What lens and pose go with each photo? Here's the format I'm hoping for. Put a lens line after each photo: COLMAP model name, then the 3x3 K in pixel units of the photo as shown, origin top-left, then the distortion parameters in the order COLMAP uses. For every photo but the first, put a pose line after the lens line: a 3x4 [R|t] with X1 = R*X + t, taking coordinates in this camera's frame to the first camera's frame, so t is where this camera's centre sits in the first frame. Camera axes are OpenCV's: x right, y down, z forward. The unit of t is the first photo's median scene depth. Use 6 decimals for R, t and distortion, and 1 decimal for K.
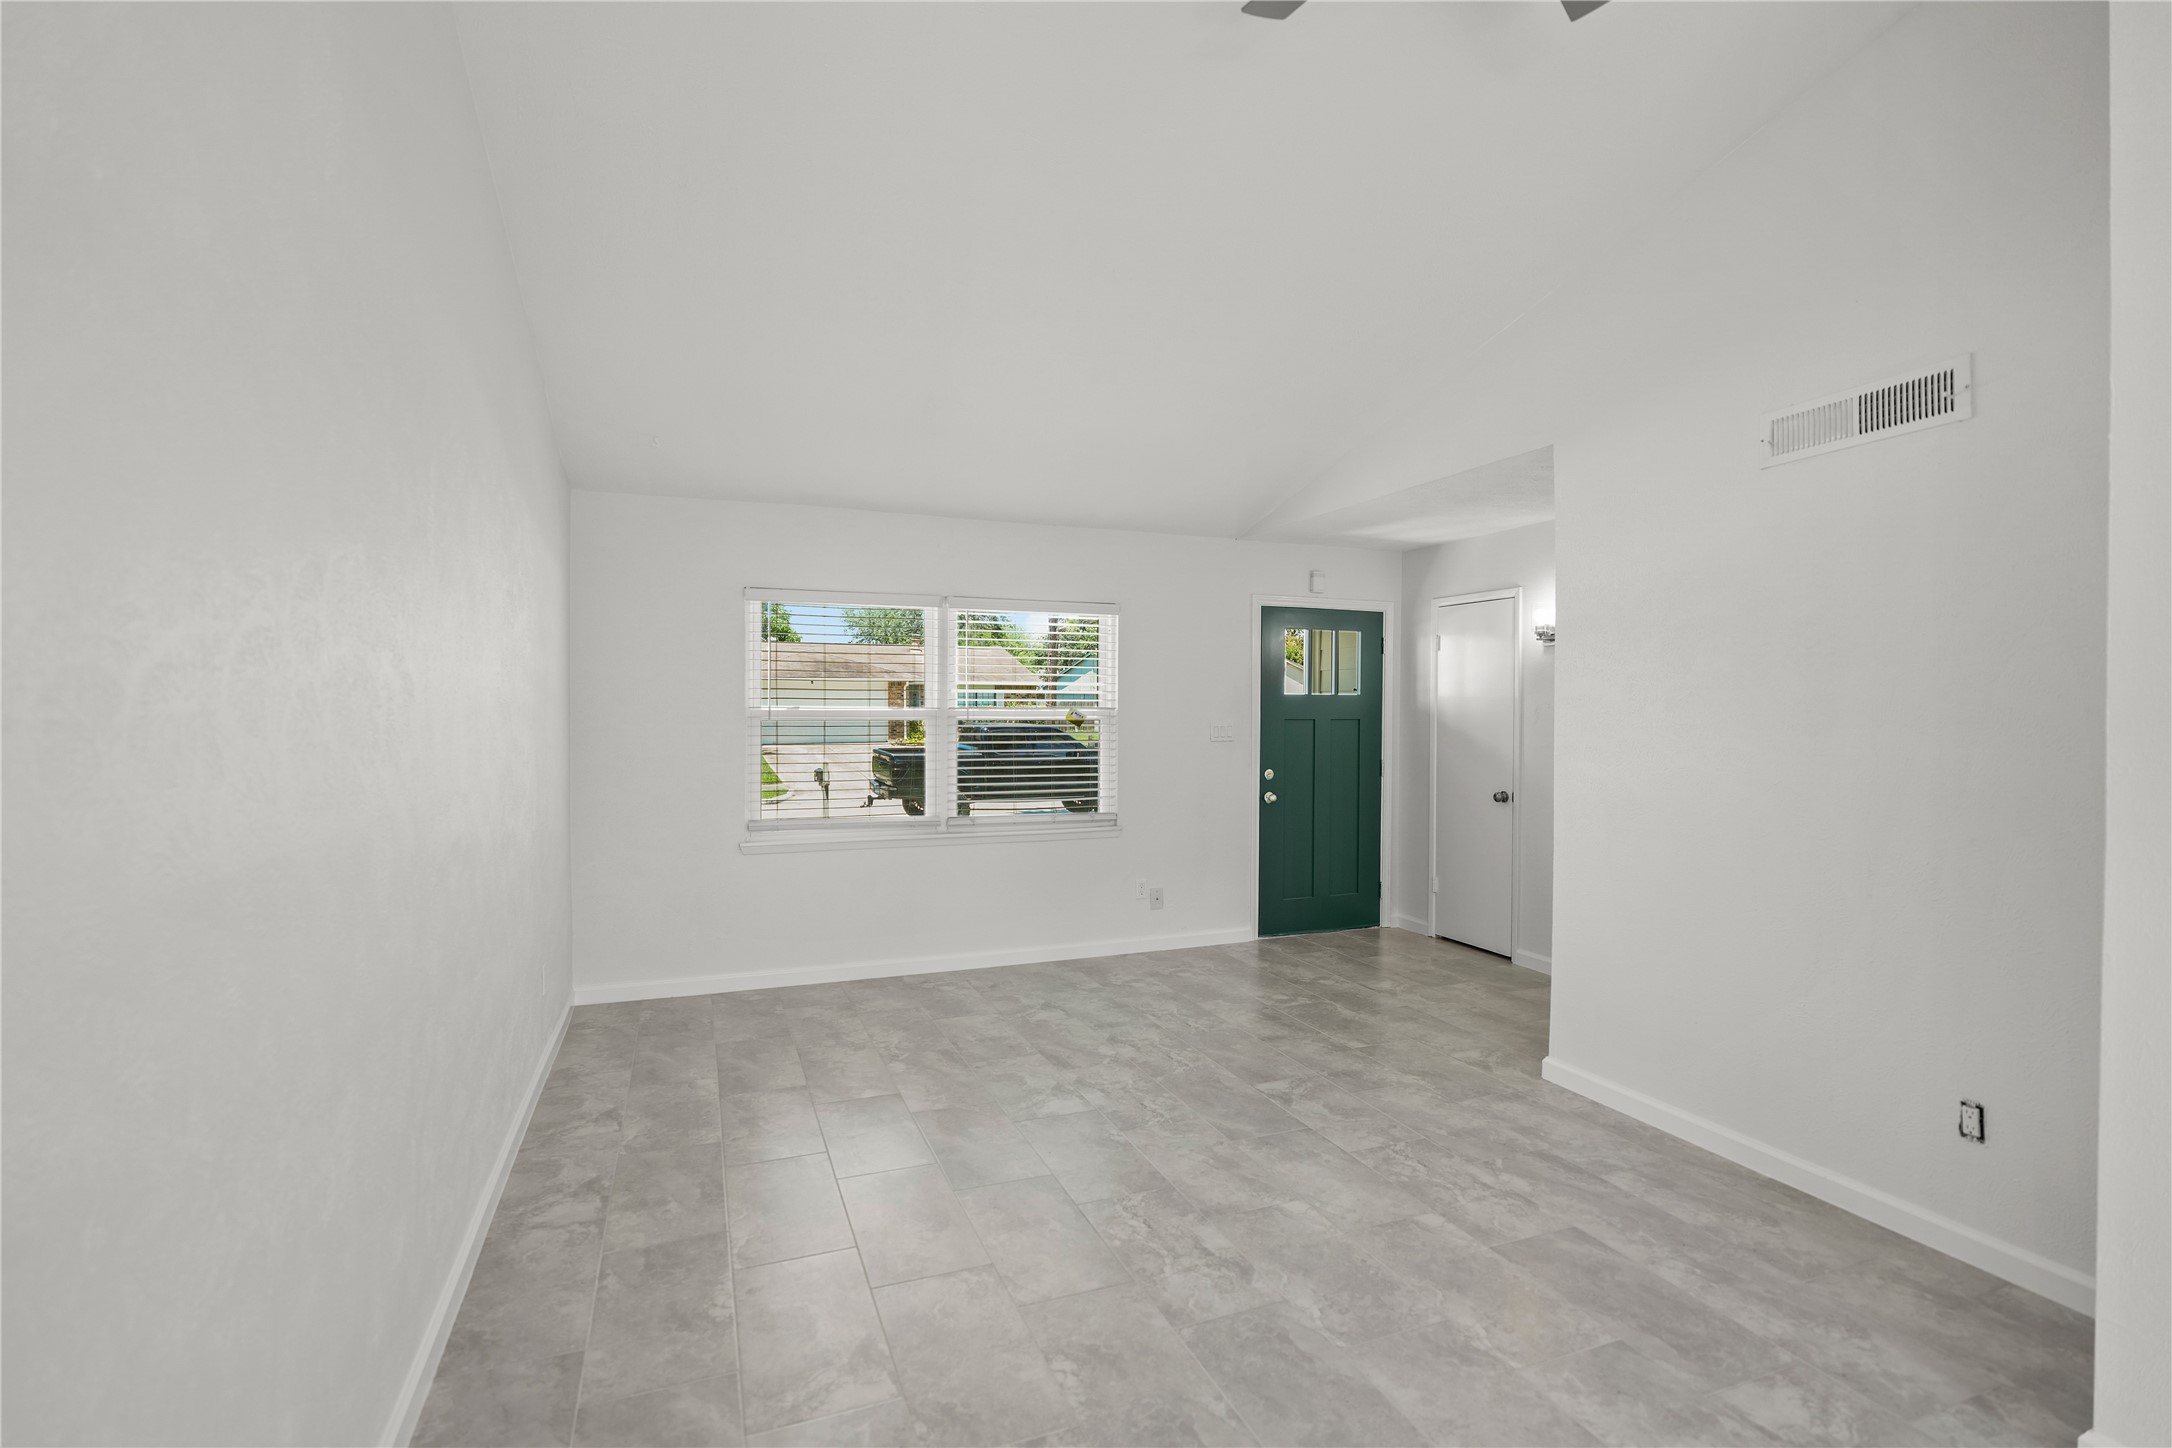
lens RADIAL K [[997.0, 0, 1094.9], [0, 997.0, 712.4], [0, 0, 1]] dist [-0.003815, -0.000061]
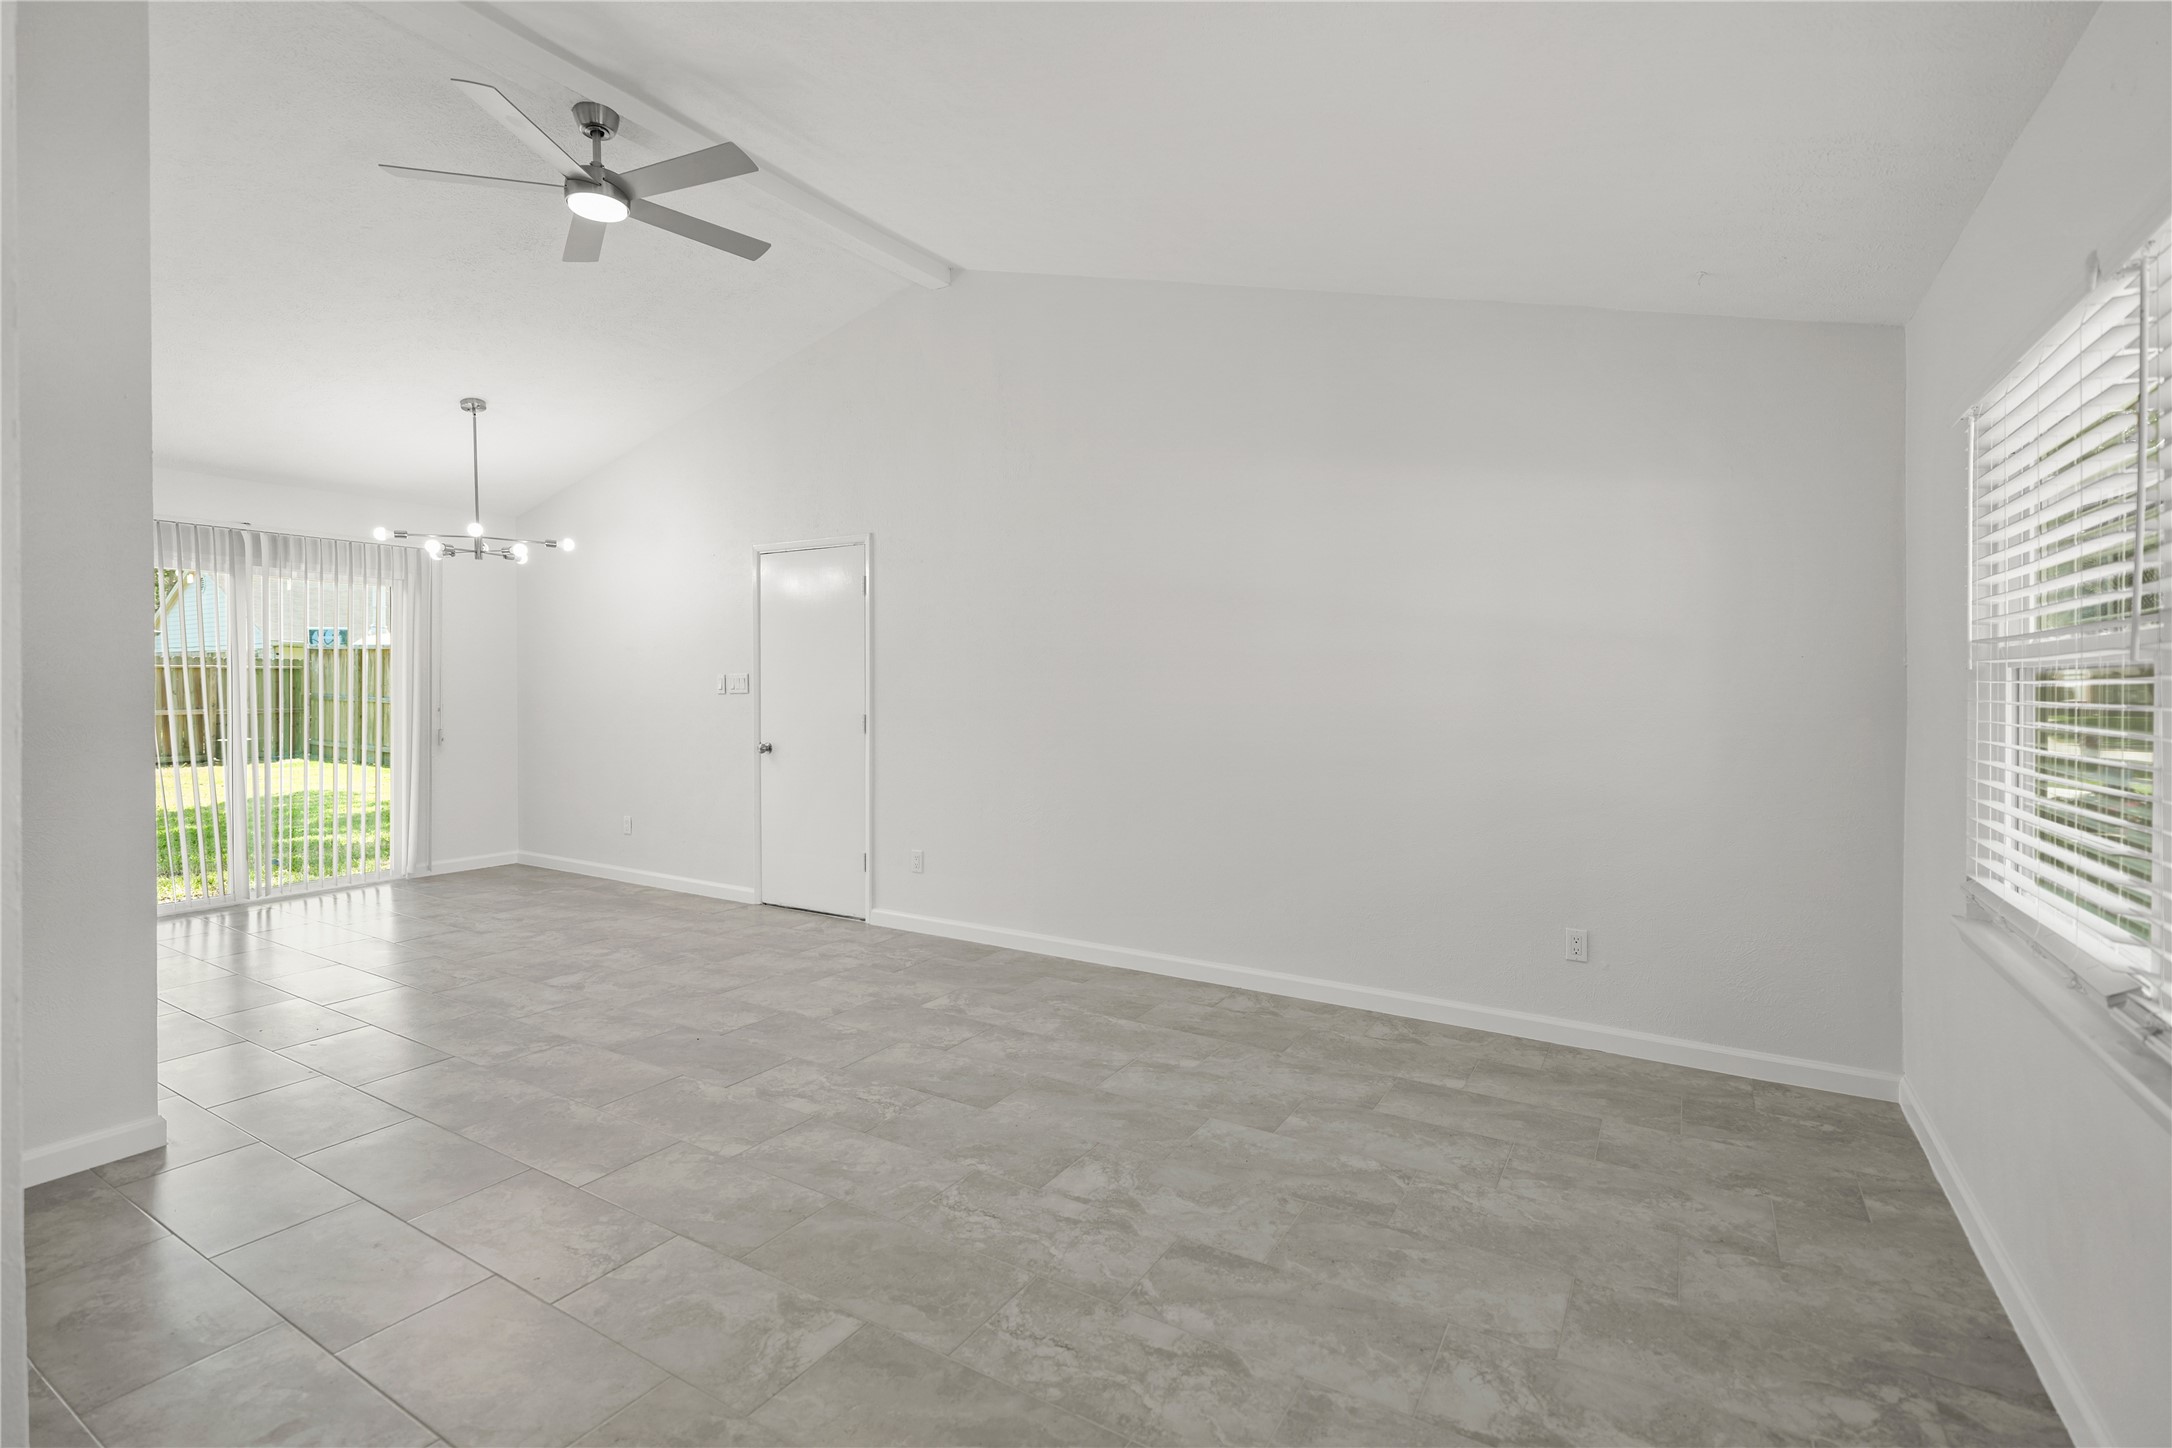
lens RADIAL K [[997.0, 0, 1094.9], [0, 997.0, 712.4], [0, 0, 1]] dist [-0.003815, -0.000061]
pose [[-0.798531, 0.009113, -0.601885, 0.347463], [-0.011964, 0.999448, 0.031006, 0.022005], [0.601835, 0.031960, -0.797981, 1.367574]]
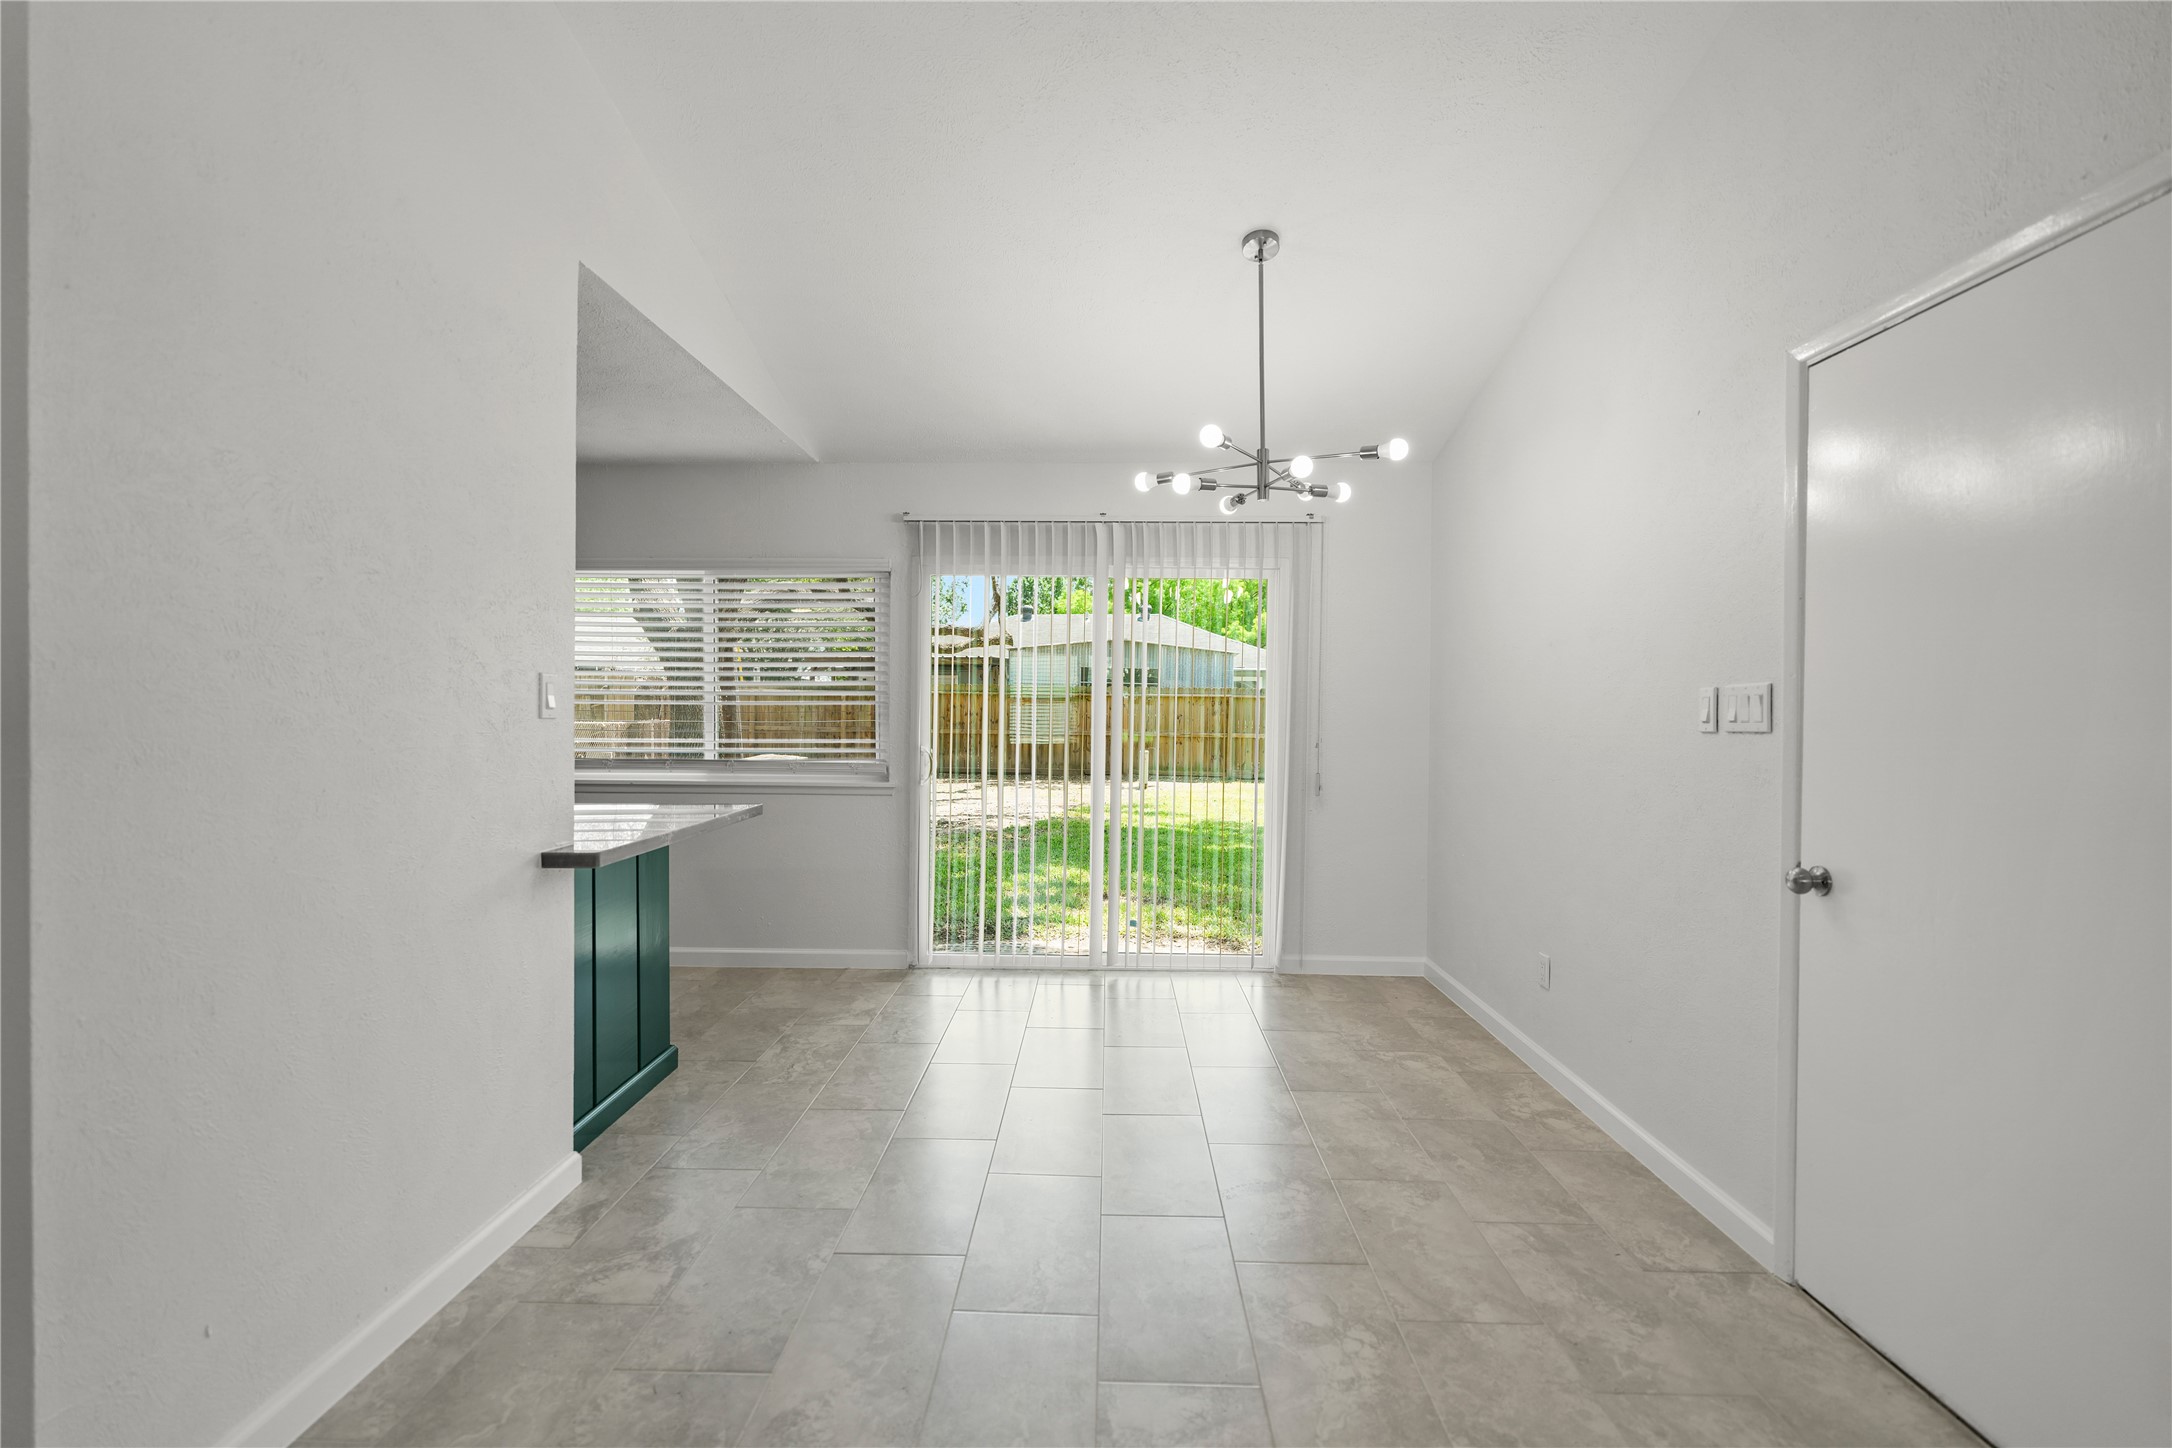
lens RADIAL K [[980.7, 0, 1096.9], [0, 980.7, 712.3], [0, 0, 1]] dist [0.000517, 0.000086]
pose [[-0.921779, -0.016236, 0.387376, 0.025112], [-0.012495, 0.999848, 0.012174, 0.031423], [-0.387515, 0.006382, -0.921841, 0.599828]]
